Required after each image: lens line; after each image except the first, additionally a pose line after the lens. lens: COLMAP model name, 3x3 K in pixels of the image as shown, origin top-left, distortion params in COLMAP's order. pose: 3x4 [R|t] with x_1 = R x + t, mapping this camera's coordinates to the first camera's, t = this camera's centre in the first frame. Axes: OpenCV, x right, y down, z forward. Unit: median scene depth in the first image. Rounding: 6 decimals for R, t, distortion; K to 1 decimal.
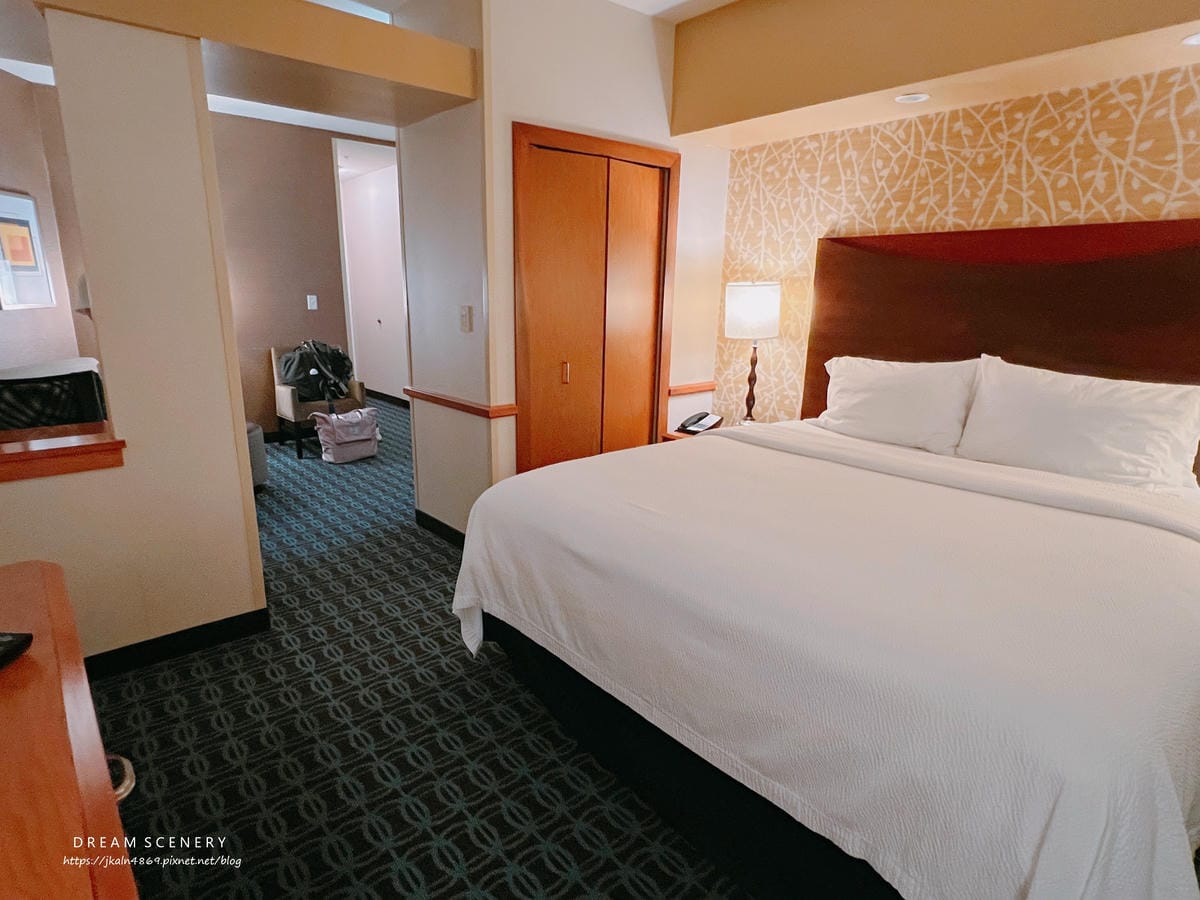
lens RADIAL K [[647.7, 0, 558.6], [0, 647.7, 437.3], [0, 0, 1]] dist [-0.004688, -0.000051]
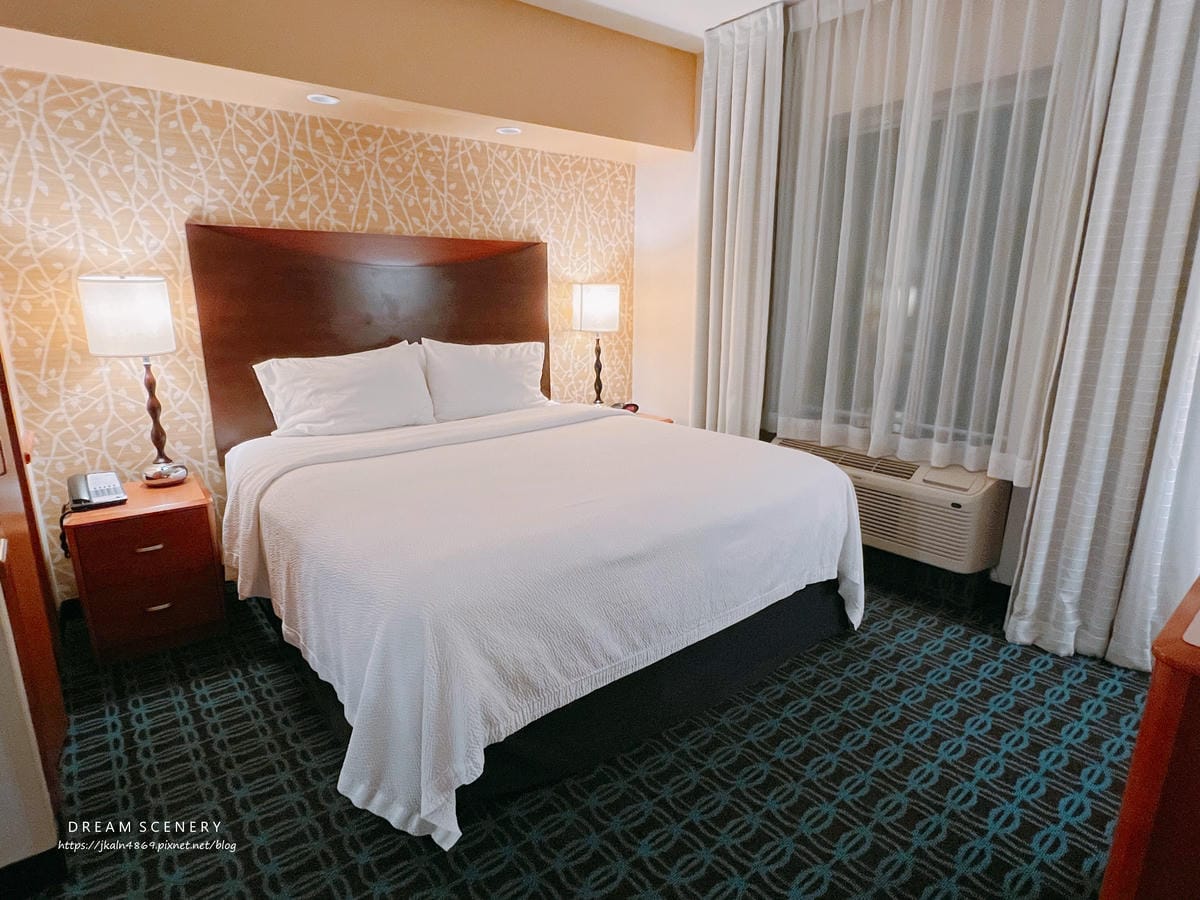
lens RADIAL K [[647.7, 0, 601.0], [0, 647.7, 445.2], [0, 0, 1]] dist [-0.004688, -0.000051]
pose [[0.003562, -0.249121, 0.968466, -0.542027], [0.219126, 0.945129, 0.242312, -0.146287], [-0.975690, 0.211353, 0.057956, 0.581333]]
